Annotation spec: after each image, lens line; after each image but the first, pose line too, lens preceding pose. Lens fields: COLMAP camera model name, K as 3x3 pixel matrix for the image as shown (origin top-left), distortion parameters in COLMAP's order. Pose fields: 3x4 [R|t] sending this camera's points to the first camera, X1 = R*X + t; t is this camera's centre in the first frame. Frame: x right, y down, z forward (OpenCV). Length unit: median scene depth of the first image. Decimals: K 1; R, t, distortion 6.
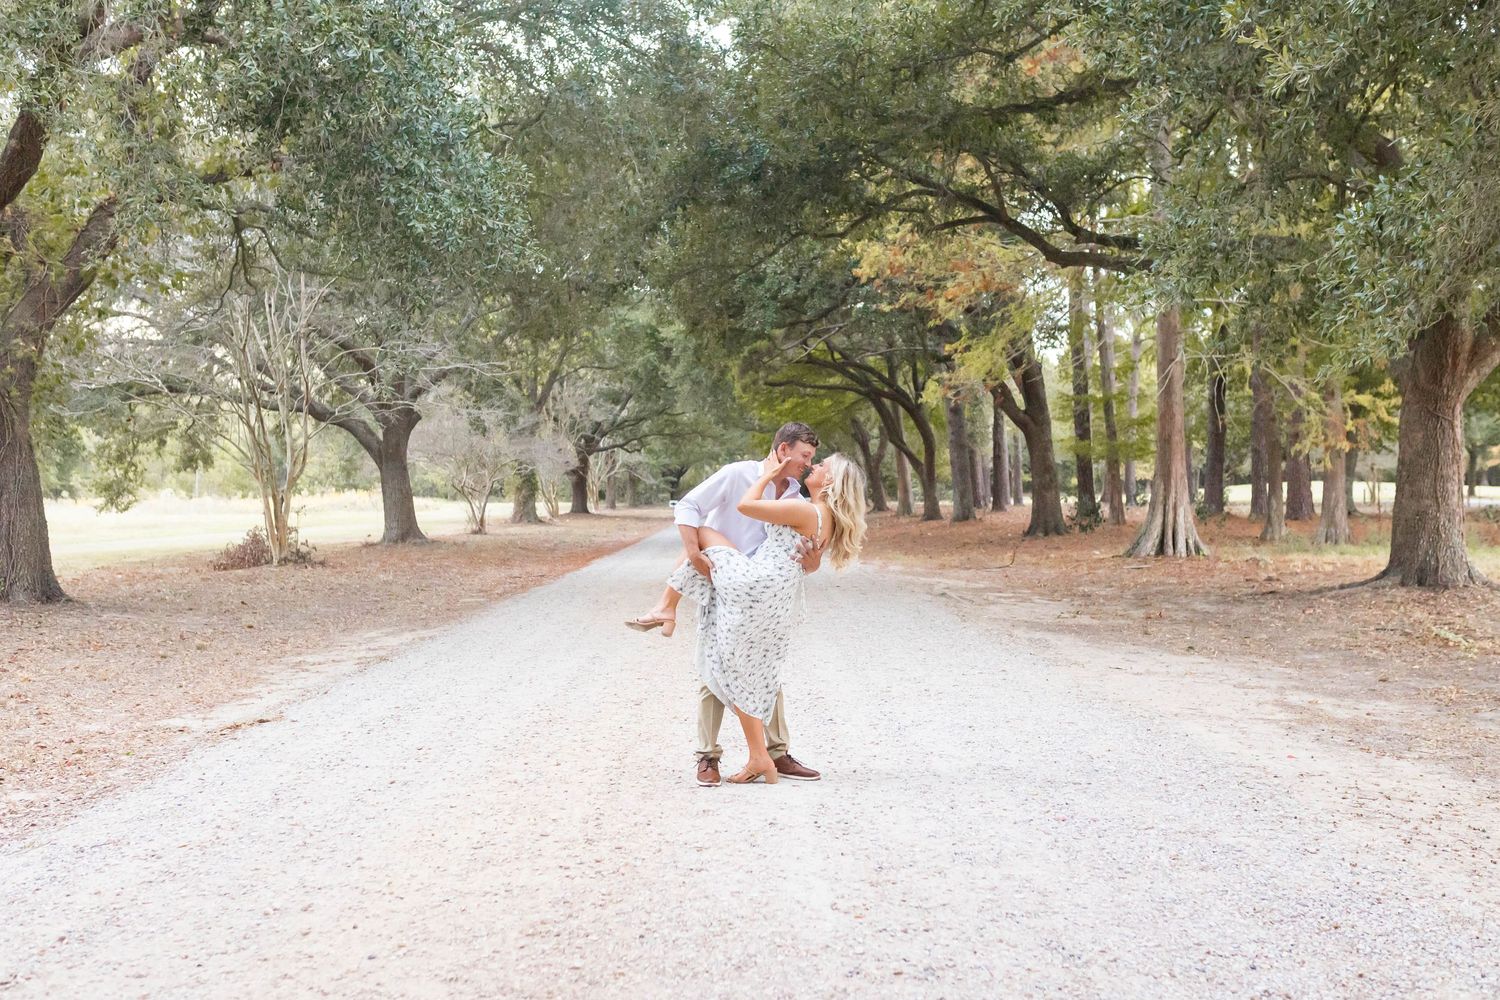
lens RADIAL K [[1494.4, 0, 750.3], [0, 1494.4, 500.1], [0, 0, 1]] dist [0.006536, 0.000000]
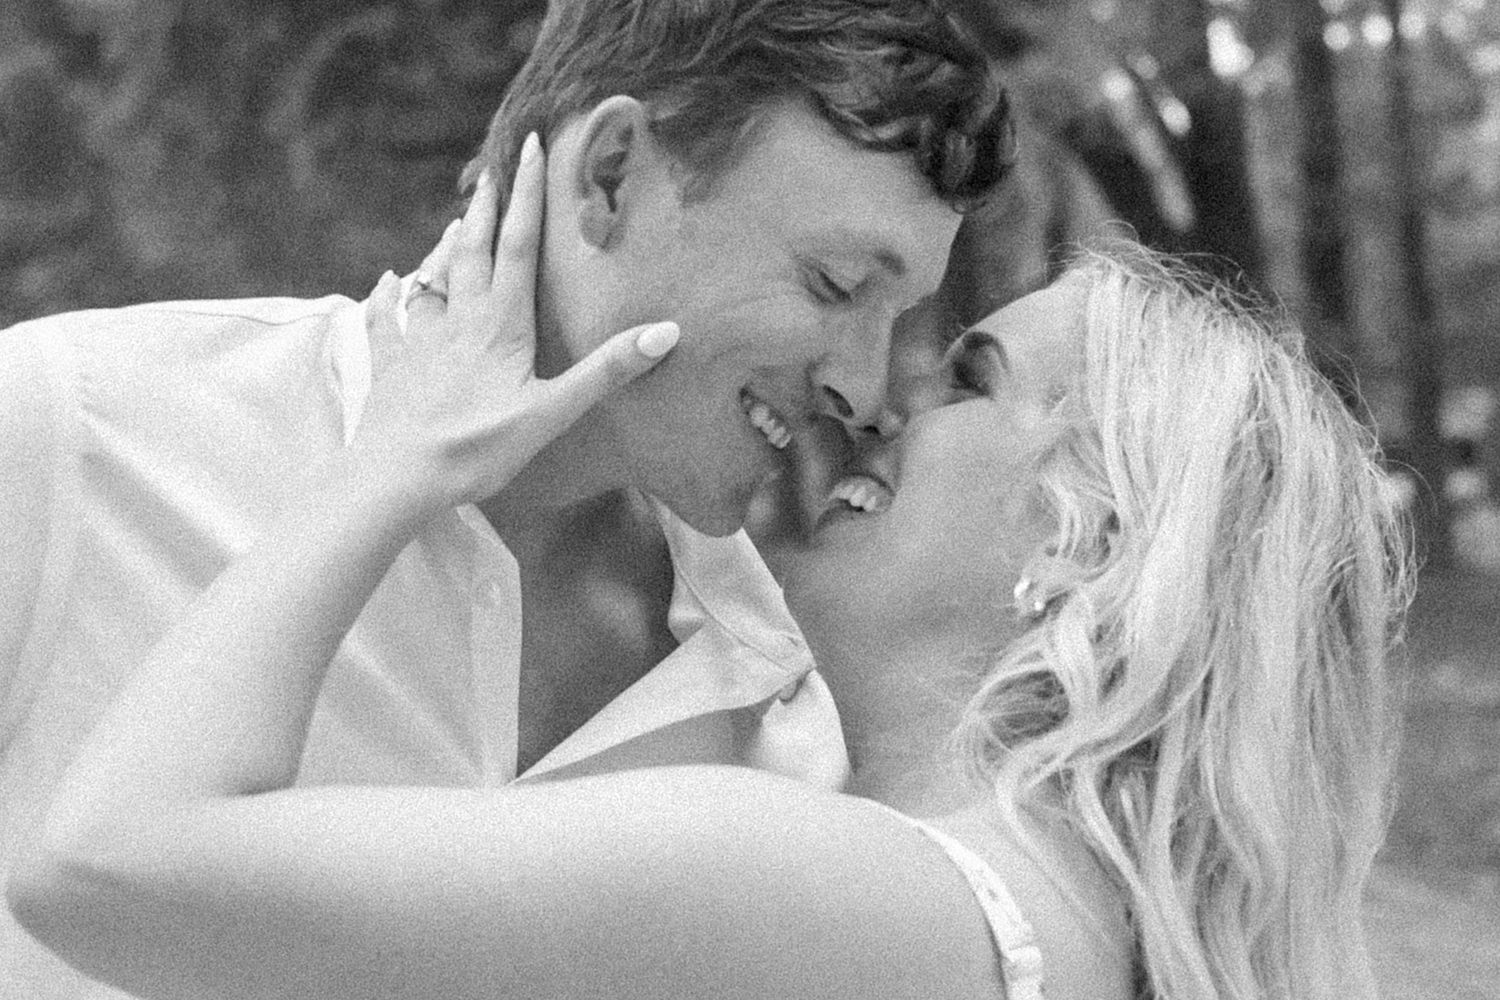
lens RADIAL K [[1494.4, 0, 752.1], [0, 1494.4, 499.5], [0, 0, 1]] dist [0.006536, 0.000000]
pose [[0.968878, -0.006372, 0.247458, 0.005832], [-0.005364, 0.998893, 0.046723, -0.014178], [-0.247482, -0.046596, 0.967772, 0.649437]]
